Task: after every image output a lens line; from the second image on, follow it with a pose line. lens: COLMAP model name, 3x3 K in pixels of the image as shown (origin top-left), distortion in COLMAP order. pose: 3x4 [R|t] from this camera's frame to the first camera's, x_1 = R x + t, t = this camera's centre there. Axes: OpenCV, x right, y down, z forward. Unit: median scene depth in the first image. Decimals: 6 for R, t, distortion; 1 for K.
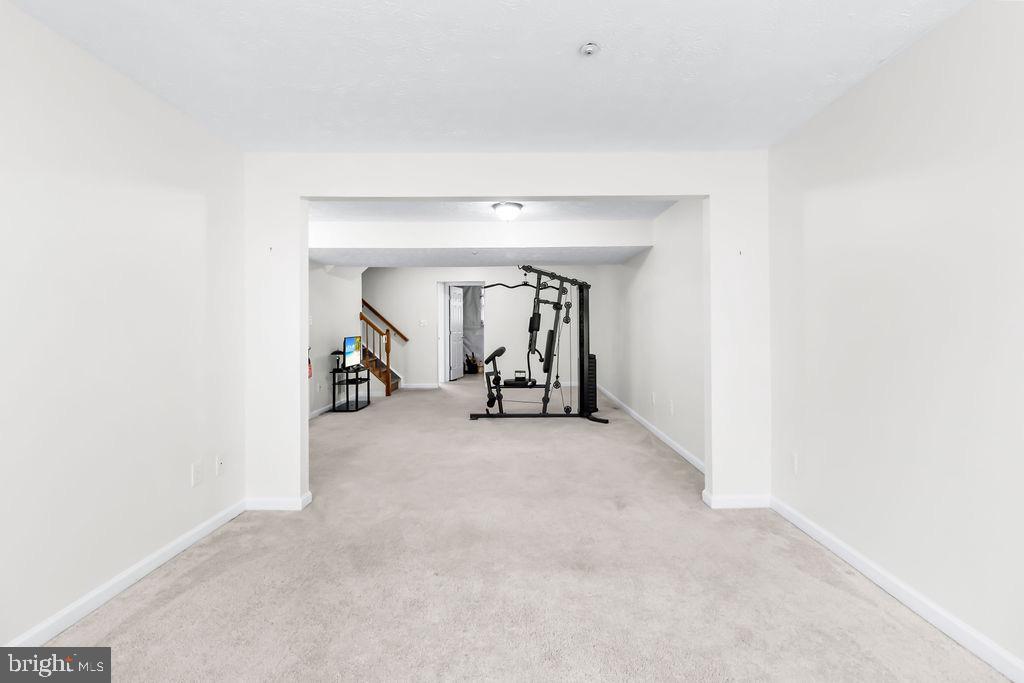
lens RADIAL K [[476.7, 0, 518.3], [0, 476.7, 324.4], [0, 0, 1]] dist [0.002219, 0.000128]
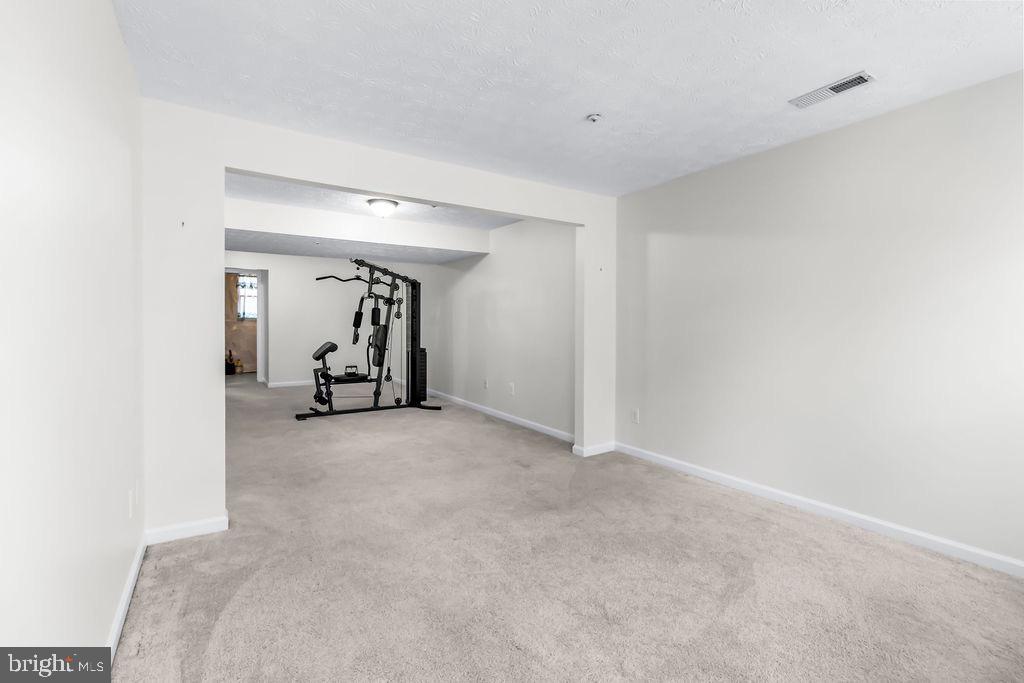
lens RADIAL K [[471.4, 0, 519.0], [0, 471.4, 332.3], [0, 0, 1]] dist [0.002149, 0.000069]
pose [[0.830421, -0.001171, 0.557135, -0.252551], [-0.013303, 0.999671, 0.021930, 0.001881], [-0.556977, -0.025623, 0.830133, -0.000842]]
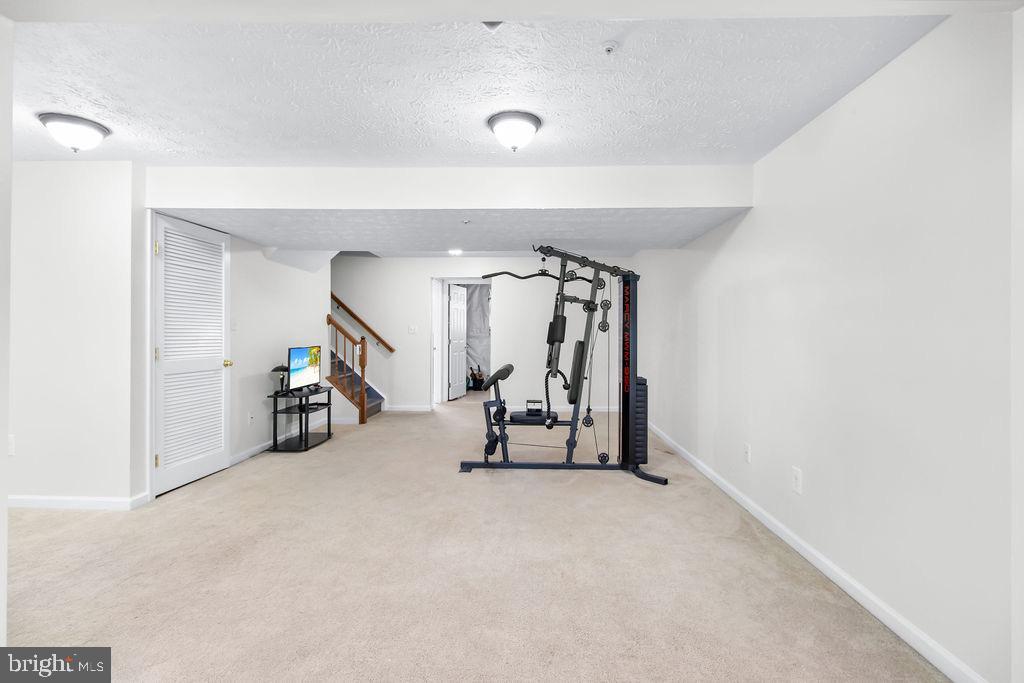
lens RADIAL K [[471.4, 0, 519.0], [0, 471.4, 332.3], [0, 0, 1]] dist [0.002149, 0.000069]
pose [[0.999433, 0.011043, -0.031804, 0.002393], [-0.011024, 0.999939, 0.000750, -0.000255], [0.031810, -0.000399, 0.999494, 0.323967]]
